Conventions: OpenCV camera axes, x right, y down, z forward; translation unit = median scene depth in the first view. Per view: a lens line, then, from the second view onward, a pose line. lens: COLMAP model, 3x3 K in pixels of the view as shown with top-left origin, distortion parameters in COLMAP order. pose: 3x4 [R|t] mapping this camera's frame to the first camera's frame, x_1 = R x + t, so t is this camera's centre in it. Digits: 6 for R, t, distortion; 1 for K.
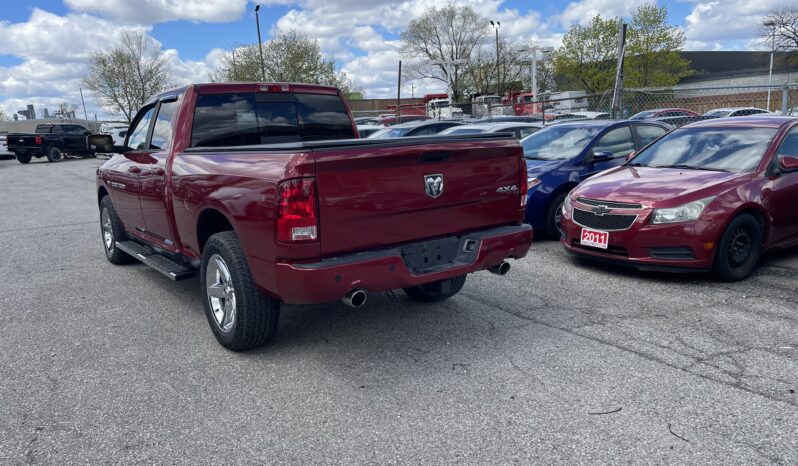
lens RADIAL K [[589.2, 0, 387.0], [0, 589.2, 241.3], [0, 0, 1]] dist [0.055529, -0.073897]
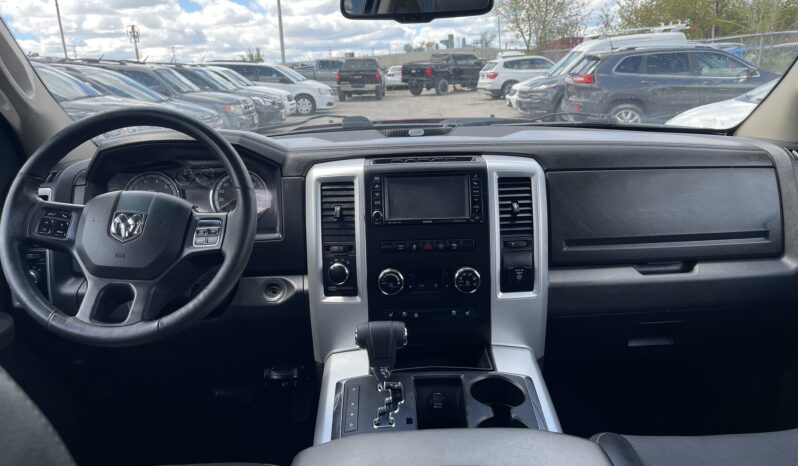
lens RADIAL K [[589.2, 0, 393.7], [0, 589.2, 237.6], [0, 0, 1]] dist [0.055529, -0.073897]
pose [[0.805594, 0.169198, -0.567794, -0.045982], [-0.105981, 0.984051, 0.142871, -0.035430], [0.582911, -0.054921, 0.810678, 0.177374]]
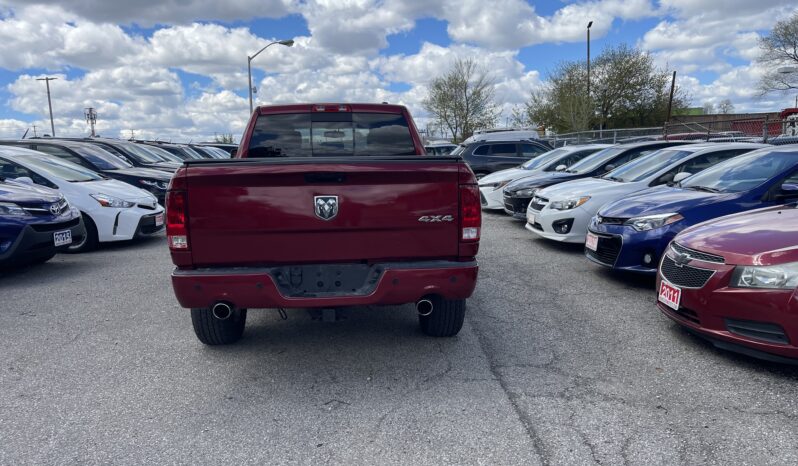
lens RADIAL K [[589.2, 0, 396.9], [0, 589.2, 234.6], [0, 0, 1]] dist [0.055529, -0.073897]
pose [[0.851614, 0.092591, -0.515927, 0.078270], [-0.112963, 0.993566, -0.008151, -0.006511], [0.511852, 0.065222, 0.856594, 0.028298]]
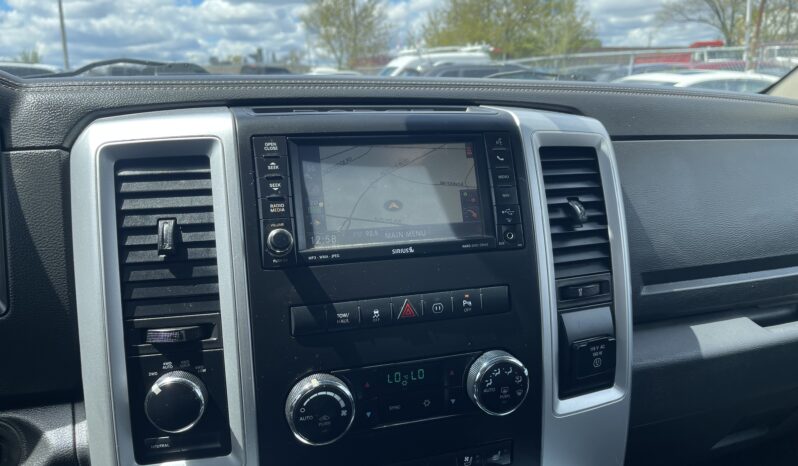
lens RADIAL K [[589.2, 0, 396.8], [0, 589.2, 237.1], [0, 0, 1]] dist [0.055529, -0.073897]
pose [[0.947630, 0.117454, -0.296988, -0.063494], [-0.096802, 0.991806, 0.083368, -0.032582], [0.304346, -0.050253, 0.951235, 0.196760]]
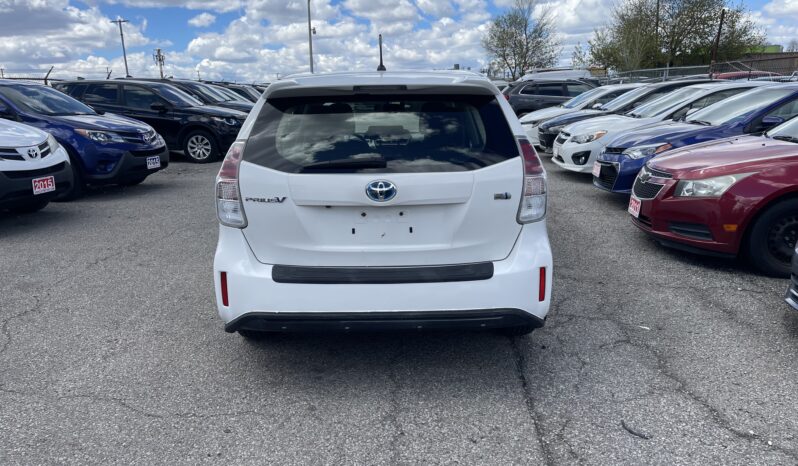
lens RADIAL K [[589.2, 0, 396.1], [0, 589.2, 236.9], [0, 0, 1]] dist [0.055529, -0.073897]
pose [[0.793554, 0.162462, -0.586412, 0.108846], [-0.126472, 0.986690, 0.102210, -0.001031], [0.595212, -0.006944, 0.803539, 0.003235]]
